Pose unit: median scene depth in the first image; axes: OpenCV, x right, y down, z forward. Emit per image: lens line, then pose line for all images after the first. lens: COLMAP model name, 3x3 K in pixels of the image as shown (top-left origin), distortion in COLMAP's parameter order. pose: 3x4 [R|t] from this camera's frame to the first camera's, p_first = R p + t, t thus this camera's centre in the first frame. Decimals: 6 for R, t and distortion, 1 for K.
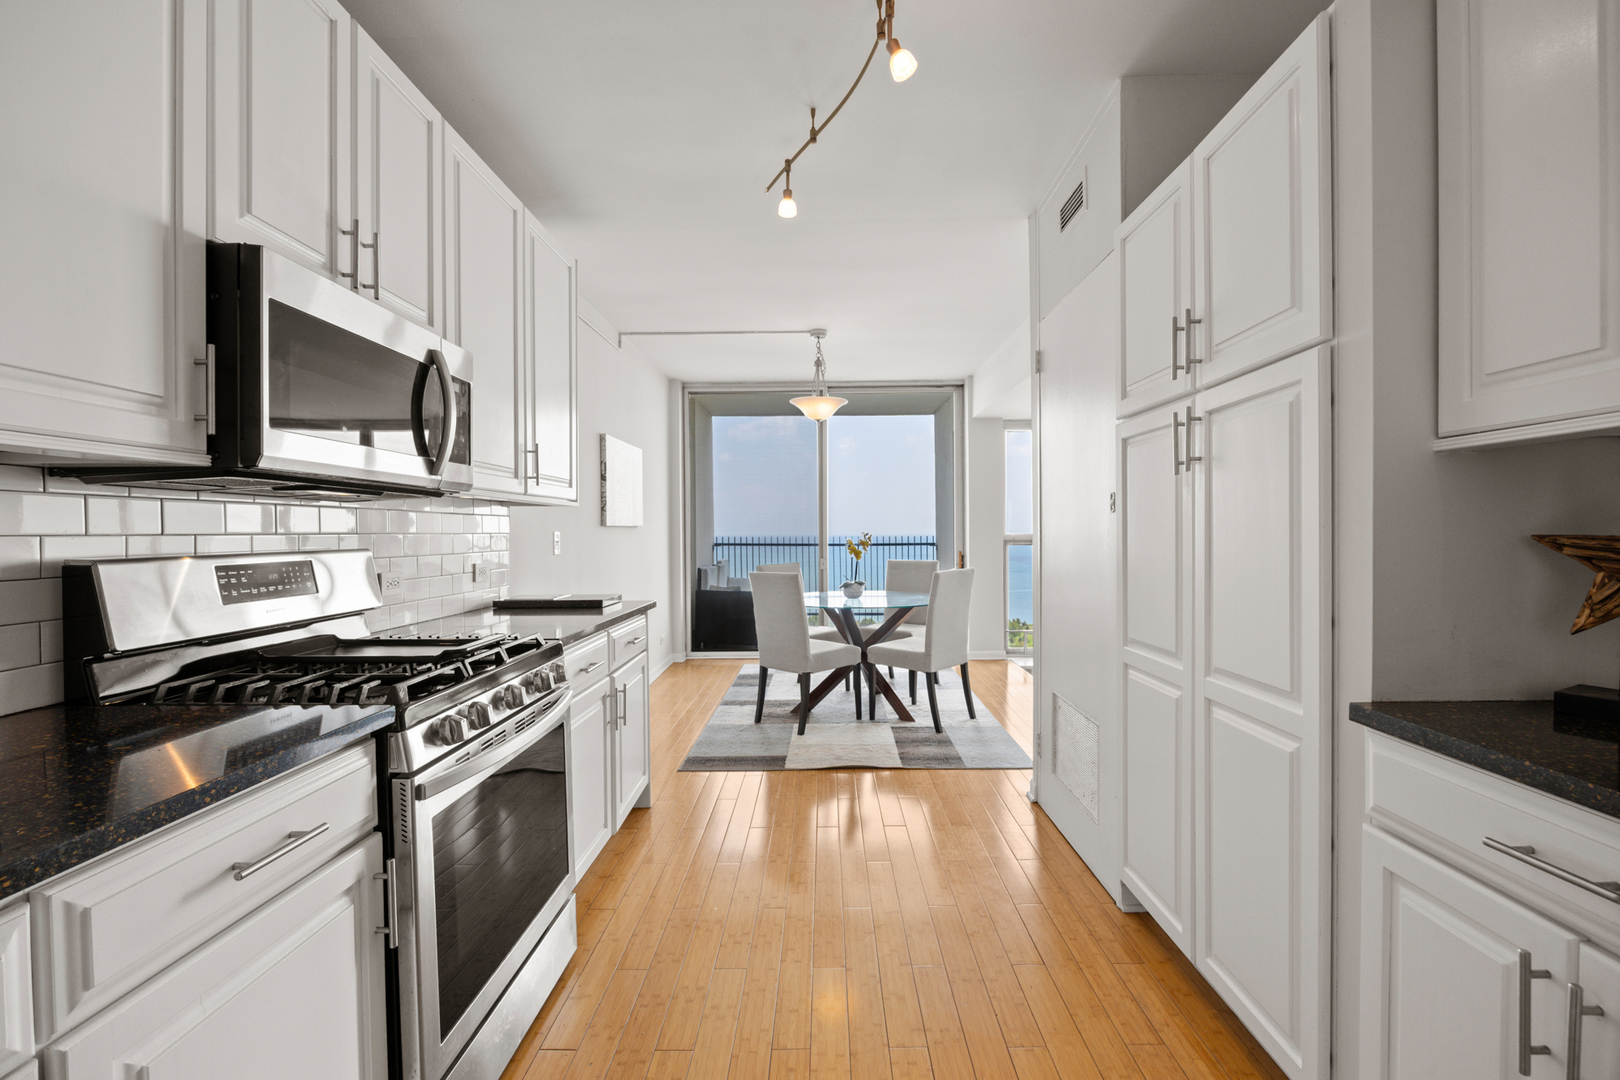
lens RADIAL K [[700.3, 0, 805.3], [0, 700.3, 538.0], [0, 0, 1]] dist [-0.017002, 0.000265]
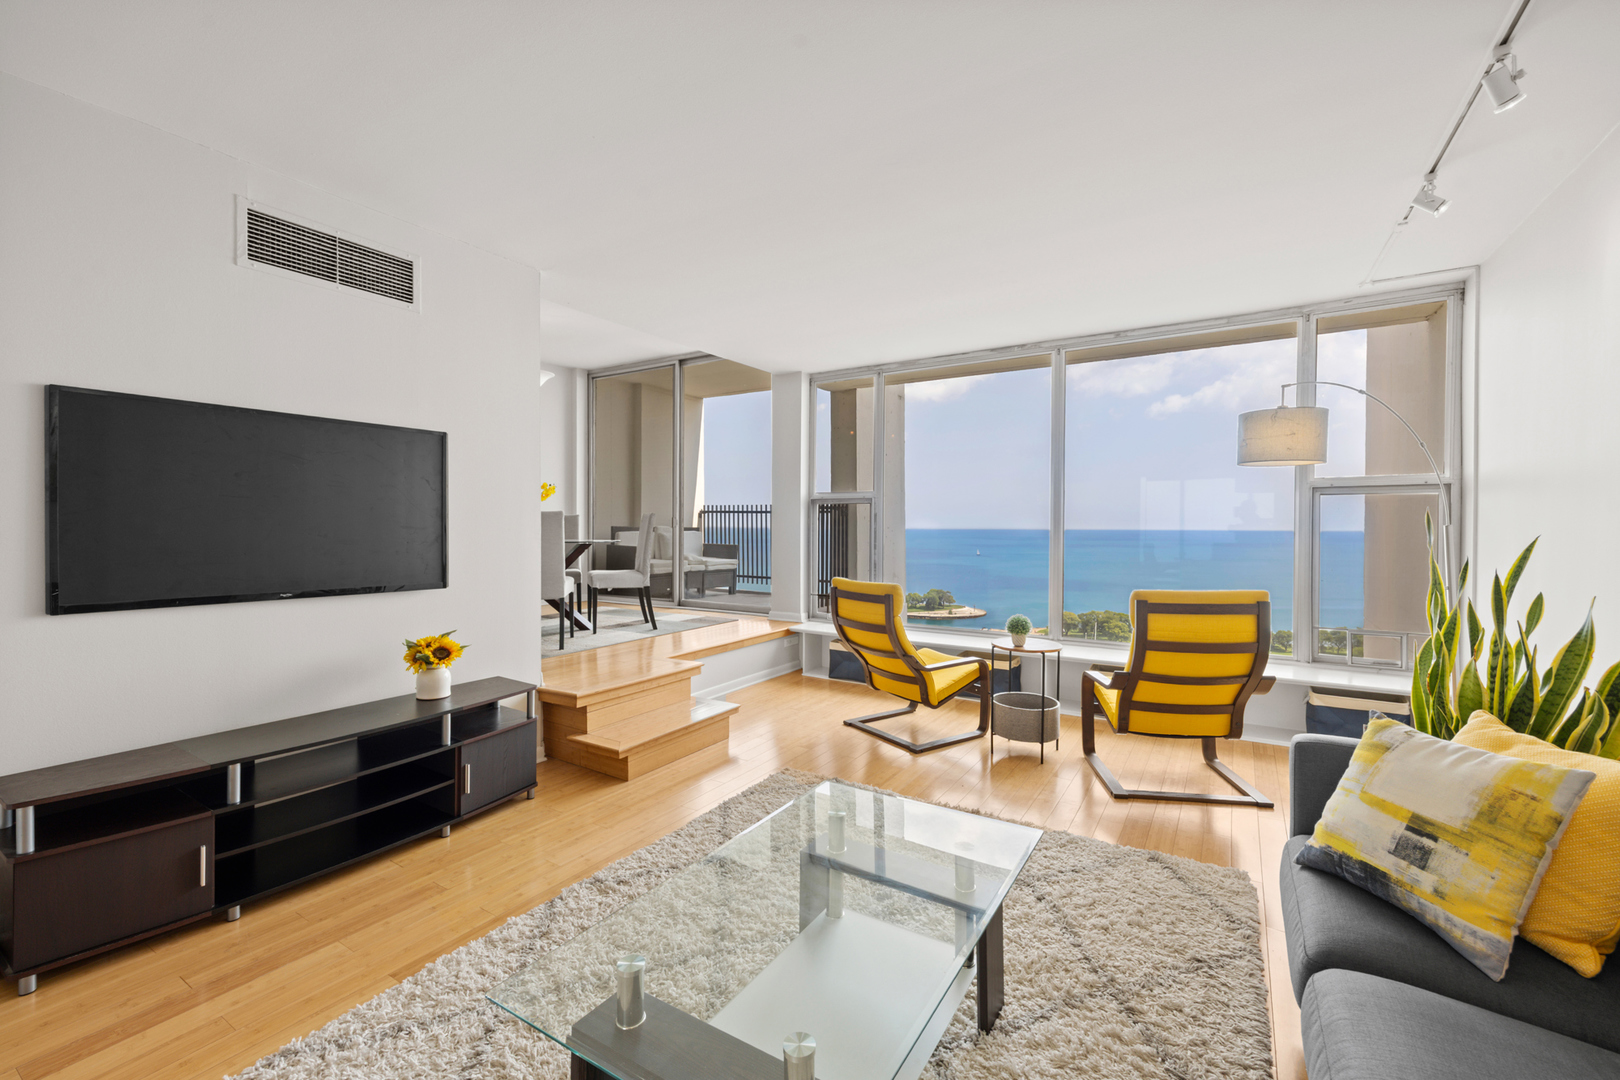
lens RADIAL K [[687.8, 0, 797.9], [0, 687.8, 524.1], [0, 0, 1]] dist [0.017737, -0.000020]
pose [[0.853151, 0.006898, -0.521619, 0.767061], [-0.013405, 0.999872, -0.008701, 0.046350], [0.521493, 0.014415, 0.853134, 0.196285]]
